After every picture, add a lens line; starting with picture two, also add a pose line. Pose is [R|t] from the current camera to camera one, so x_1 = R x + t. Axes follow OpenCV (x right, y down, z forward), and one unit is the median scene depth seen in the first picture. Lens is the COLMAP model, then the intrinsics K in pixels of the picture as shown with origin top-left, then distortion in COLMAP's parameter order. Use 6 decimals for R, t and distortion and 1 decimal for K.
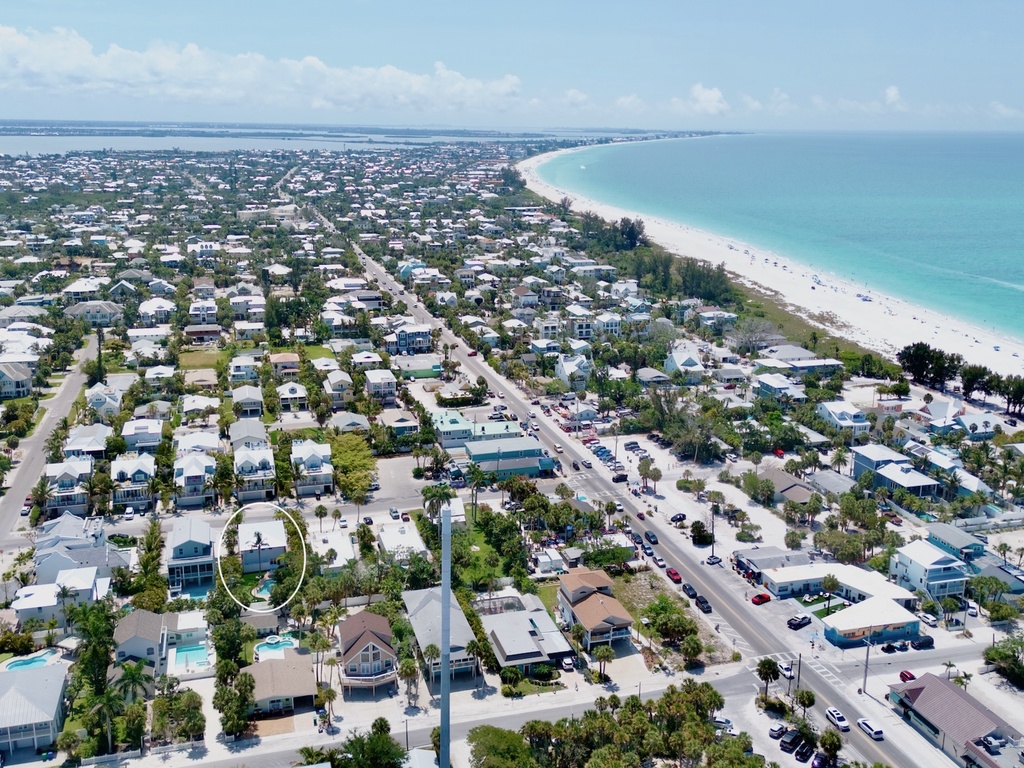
lens RADIAL K [[1008.6, 0, 517.1], [0, 1008.6, 379.6], [0, 0, 1]] dist [0.100925, -0.151494]
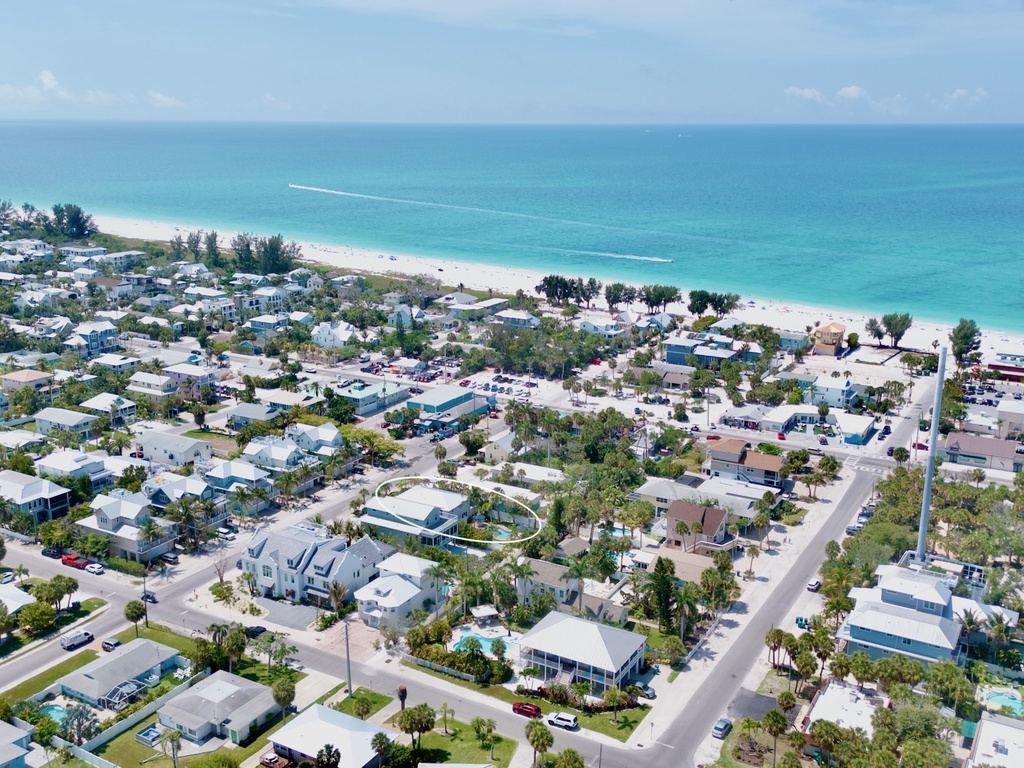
lens RADIAL K [[1008.6, 0, 517.1], [0, 1008.6, 379.6], [0, 0, 1]] dist [0.100925, -0.151494]
pose [[0.715358, -0.177827, 0.675752, -0.550800], [0.170638, 0.982254, 0.077846, -0.016091], [-0.677603, 0.059621, 0.733007, 0.139095]]
